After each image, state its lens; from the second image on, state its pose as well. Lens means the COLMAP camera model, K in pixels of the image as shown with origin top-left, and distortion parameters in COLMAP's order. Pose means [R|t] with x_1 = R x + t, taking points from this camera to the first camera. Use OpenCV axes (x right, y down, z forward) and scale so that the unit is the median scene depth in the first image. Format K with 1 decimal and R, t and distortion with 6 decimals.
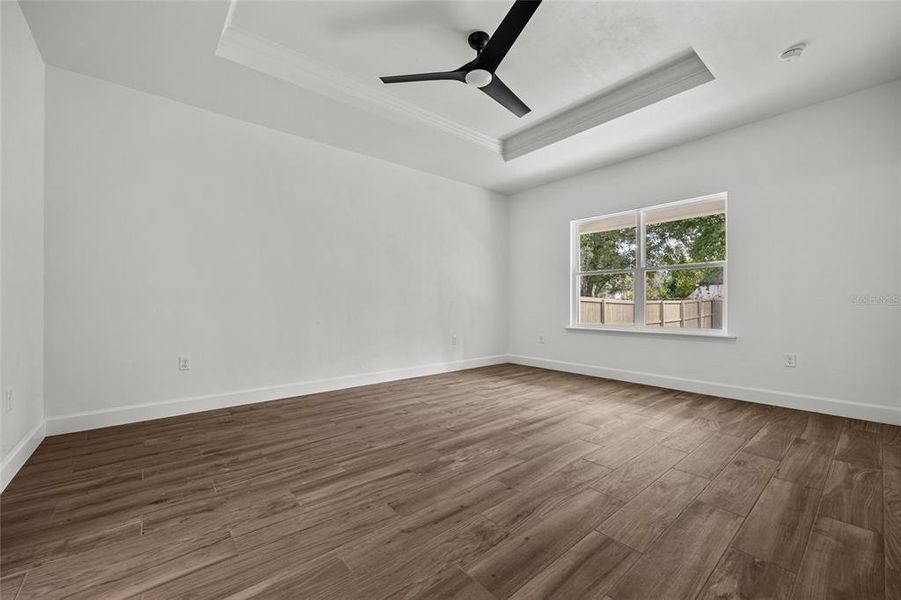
lens RADIAL K [[363.6, 0, 449.3], [0, 363.6, 303.7], [0, 0, 1]] dist [0.022652, 0.000217]
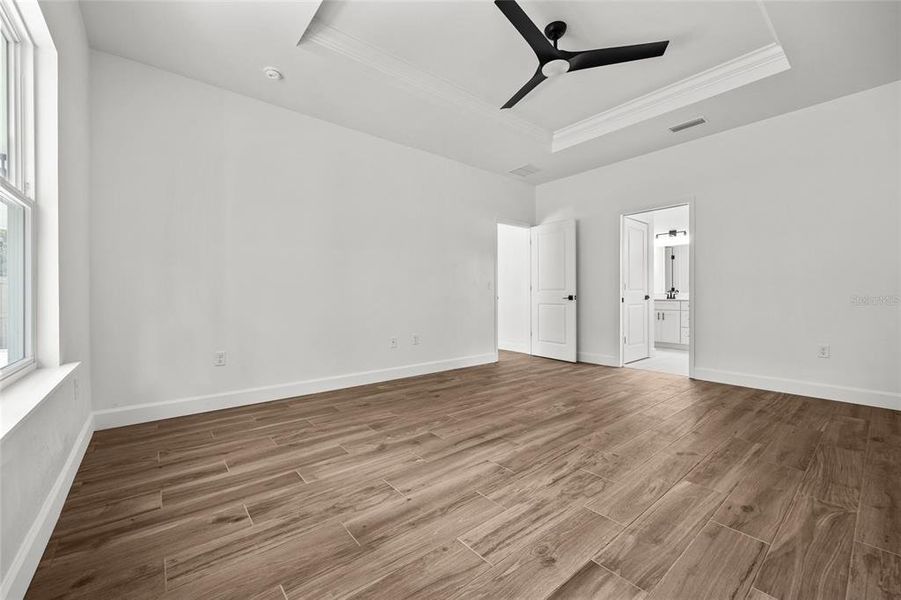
lens RADIAL K [[363.6, 0, 450.9], [0, 363.6, 295.7], [0, 0, 1]] dist [0.022652, 0.000217]
pose [[-0.999987, 0.004357, 0.002819, 0.339525], [0.004363, 0.999988, 0.002099, 0.000195], [-0.002809, 0.002112, -0.999994, 1.855473]]
